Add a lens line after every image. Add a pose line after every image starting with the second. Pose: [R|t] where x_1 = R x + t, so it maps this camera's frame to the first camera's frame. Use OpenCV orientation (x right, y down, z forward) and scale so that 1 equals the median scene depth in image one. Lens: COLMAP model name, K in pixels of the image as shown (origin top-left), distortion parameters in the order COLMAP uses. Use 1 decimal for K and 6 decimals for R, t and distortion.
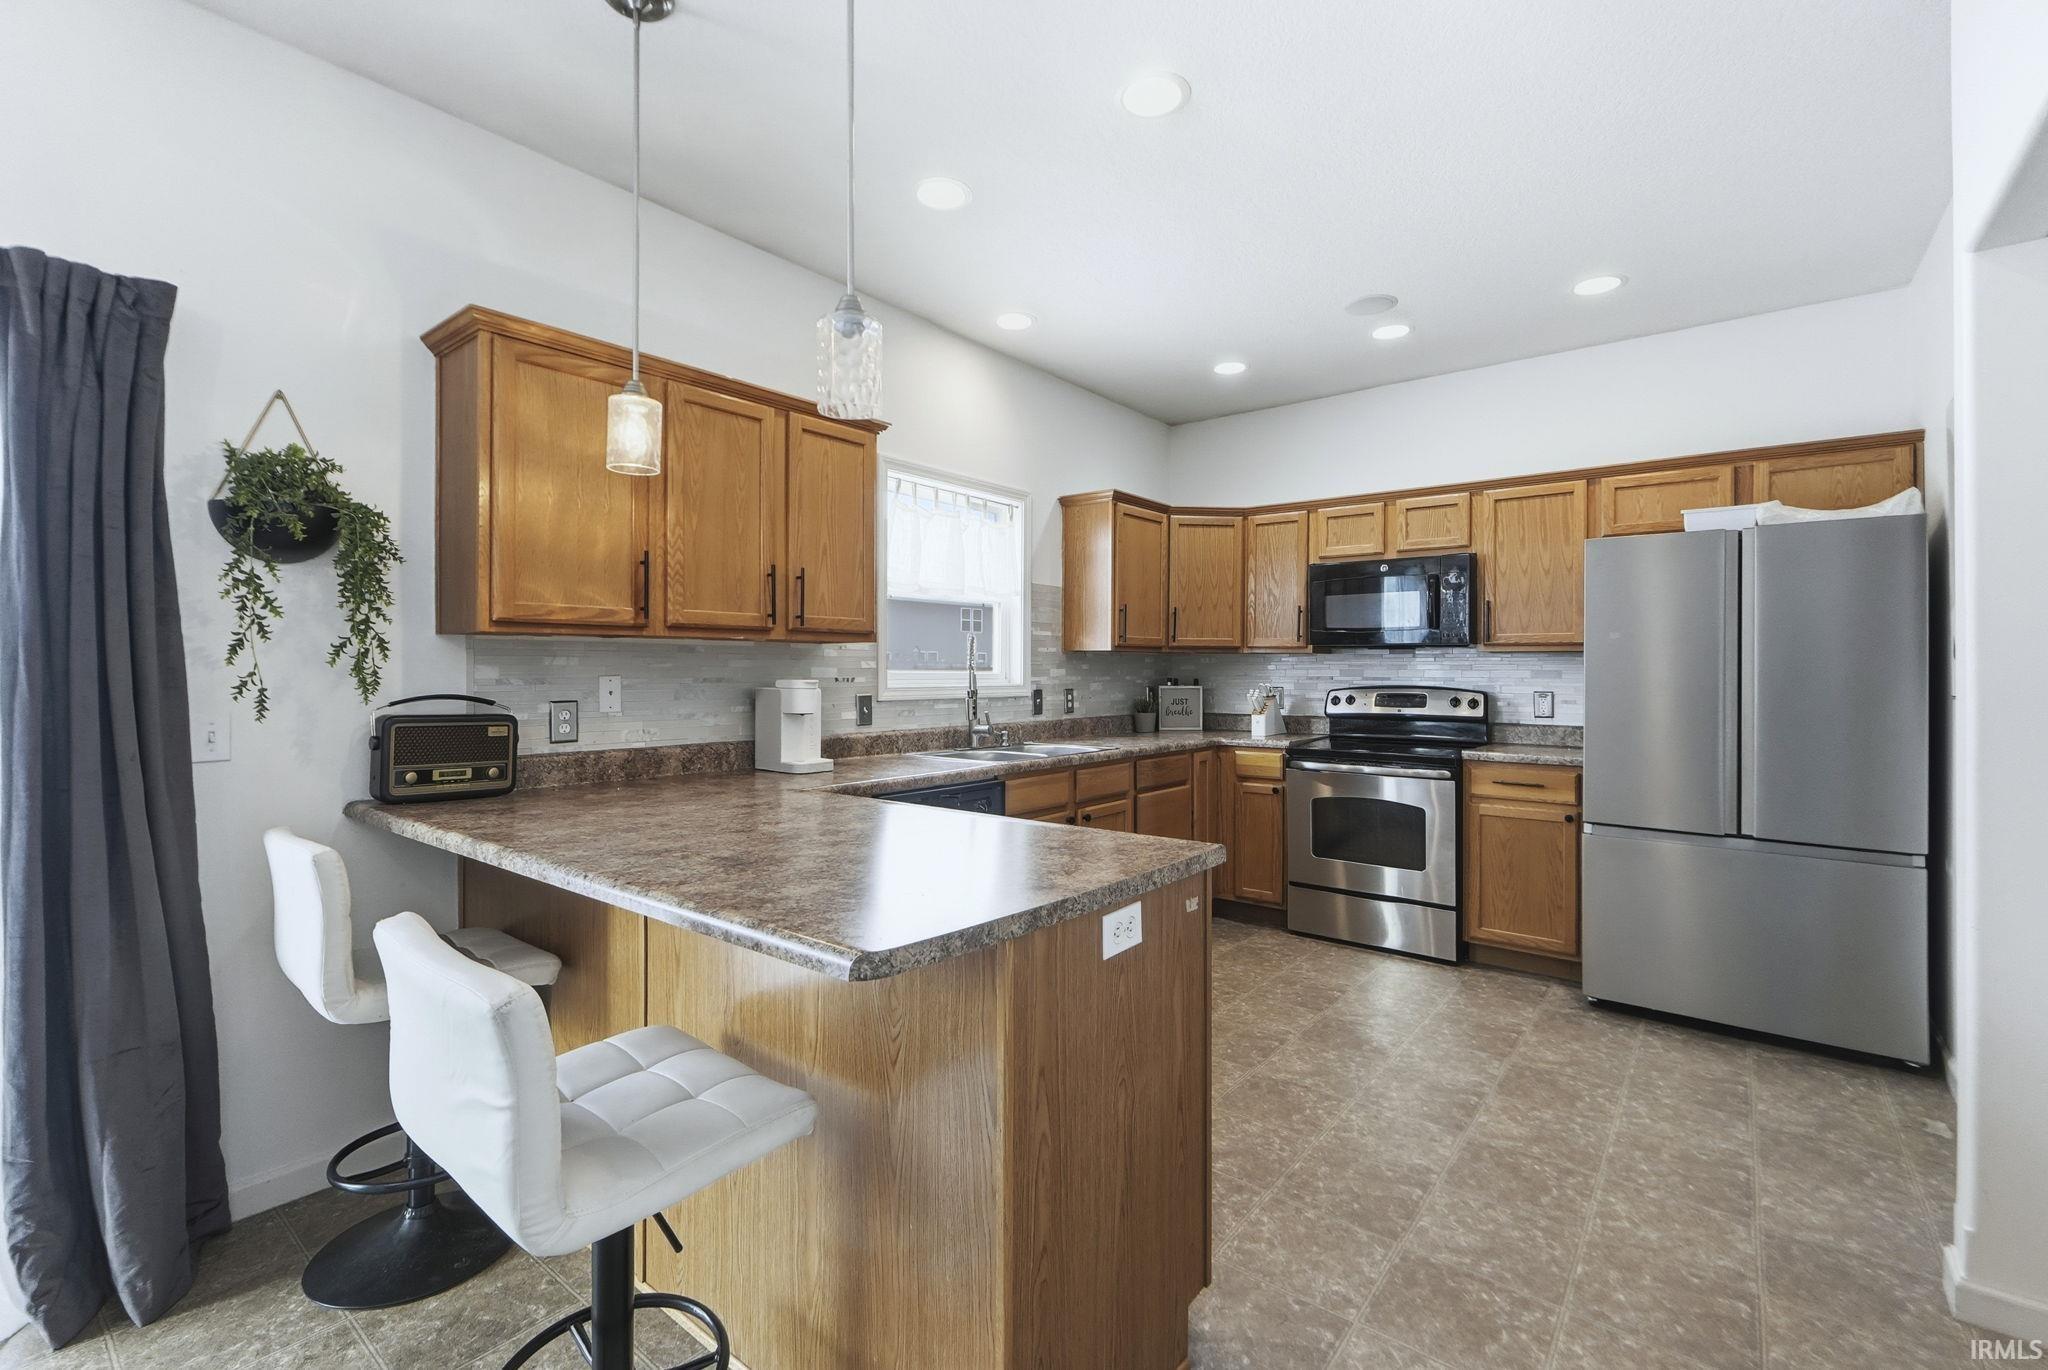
lens RADIAL K [[886.9, 0, 1038.8], [0, 886.9, 663.7], [0, 0, 1]] dist [0.000860, 0.000285]
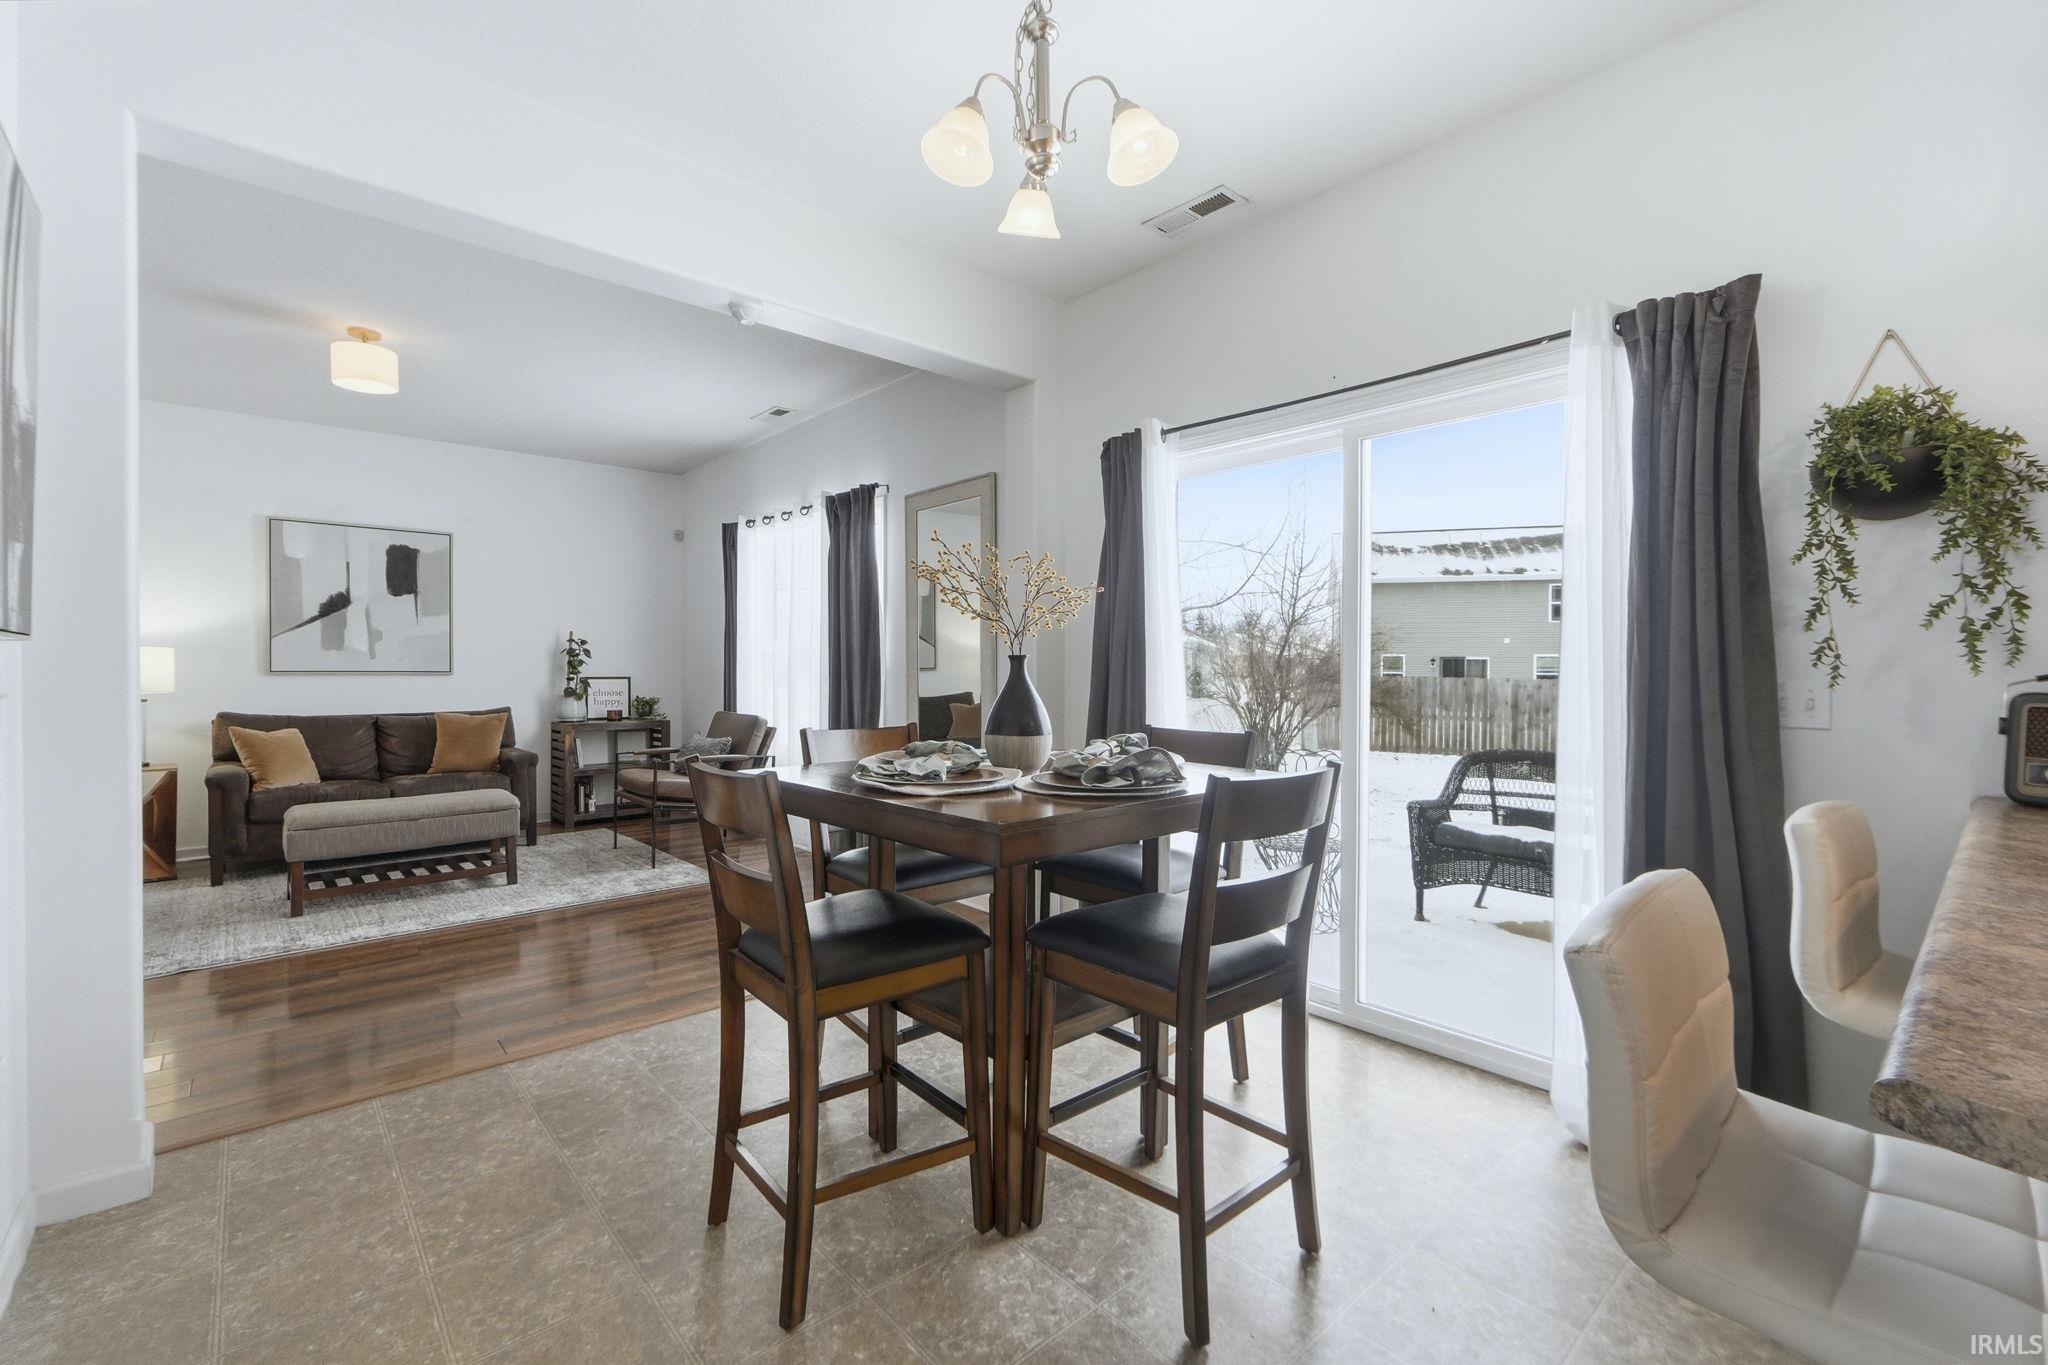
lens RADIAL K [[886.9, 0, 1035.4], [0, 886.9, 678.3], [0, 0, 1]] dist [0.000860, 0.000285]
pose [[-0.177439, 0.006915, -0.984107, 0.112832], [-0.001495, 0.999972, 0.007296, 0.025146], [0.984131, 0.002766, -0.177424, 0.169731]]
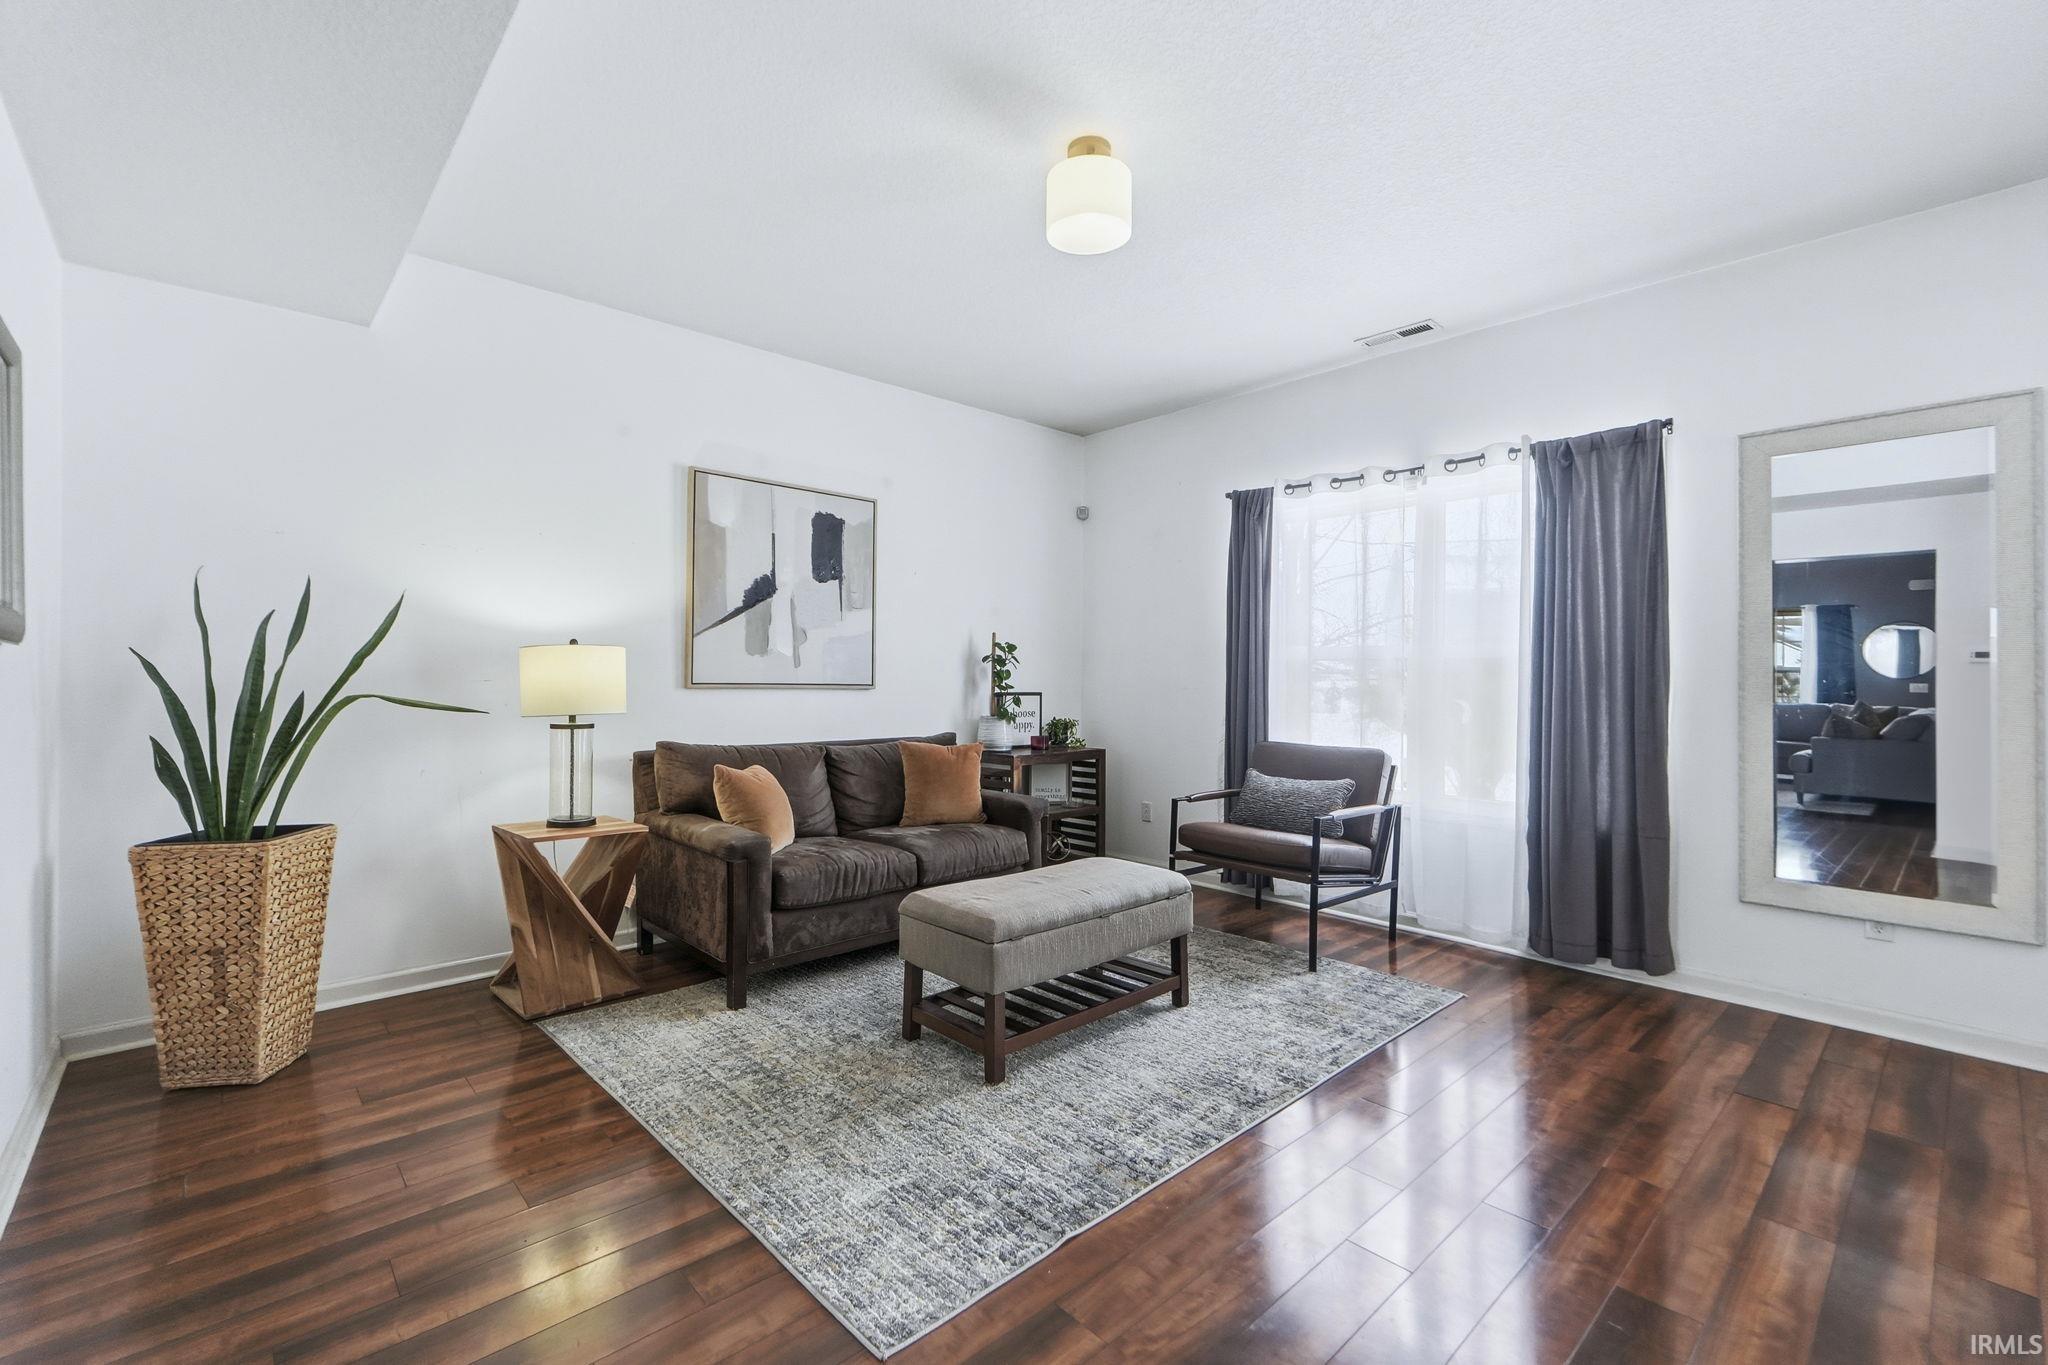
lens RADIAL K [[886.9, 0, 1014.1], [0, 886.9, 683.4], [0, 0, 1]] dist [0.000860, 0.000285]
pose [[-0.159522, -0.003241, -0.987189, -0.123174], [-0.009117, 0.999957, -0.001809, 0.024751], [0.987152, 0.008711, -0.159545, -0.752364]]
